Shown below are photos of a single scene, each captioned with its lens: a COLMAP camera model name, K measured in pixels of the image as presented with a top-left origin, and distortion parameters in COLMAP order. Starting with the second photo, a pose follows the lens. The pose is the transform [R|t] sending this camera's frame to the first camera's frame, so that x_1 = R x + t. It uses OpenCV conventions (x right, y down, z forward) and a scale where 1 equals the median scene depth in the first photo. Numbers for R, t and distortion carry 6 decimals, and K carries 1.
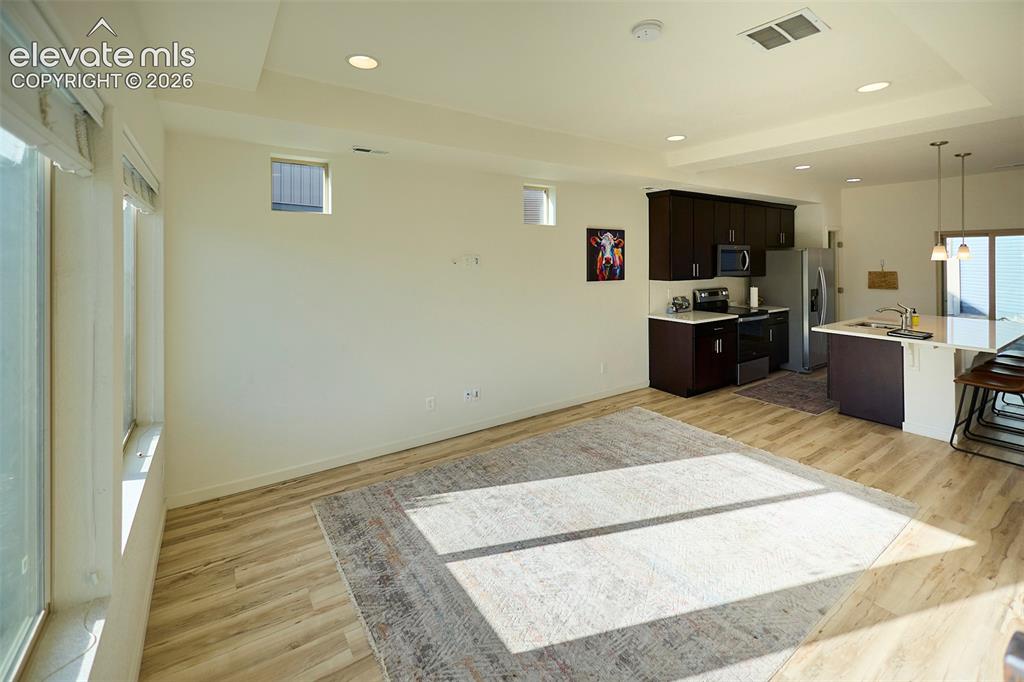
lens RADIAL K [[440.5, 0, 509.9], [0, 440.5, 255.8], [0, 0, 1]] dist [0.000754, 0.000015]
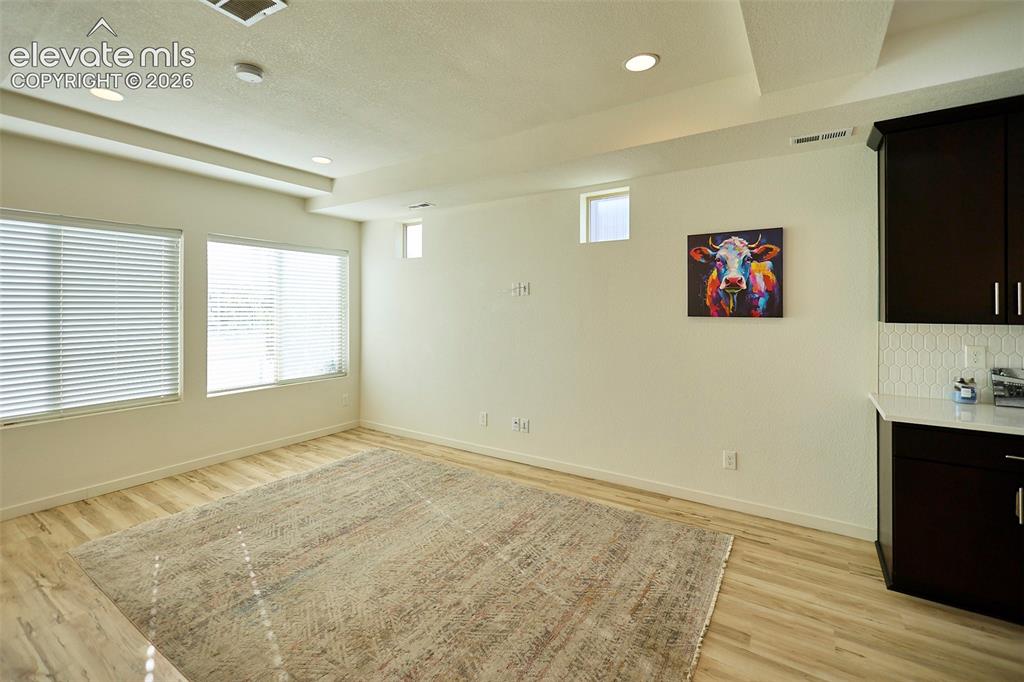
lens RADIAL K [[452.8, 0, 510.7], [0, 452.8, 308.1], [0, 0, 1]] dist [-0.000043, 0.000191]
pose [[0.375873, 0.003272, -0.926665, 1.009273], [0.002550, 0.999986, 0.004565, 0.060314], [0.926668, -0.004079, 0.375860, 0.721068]]
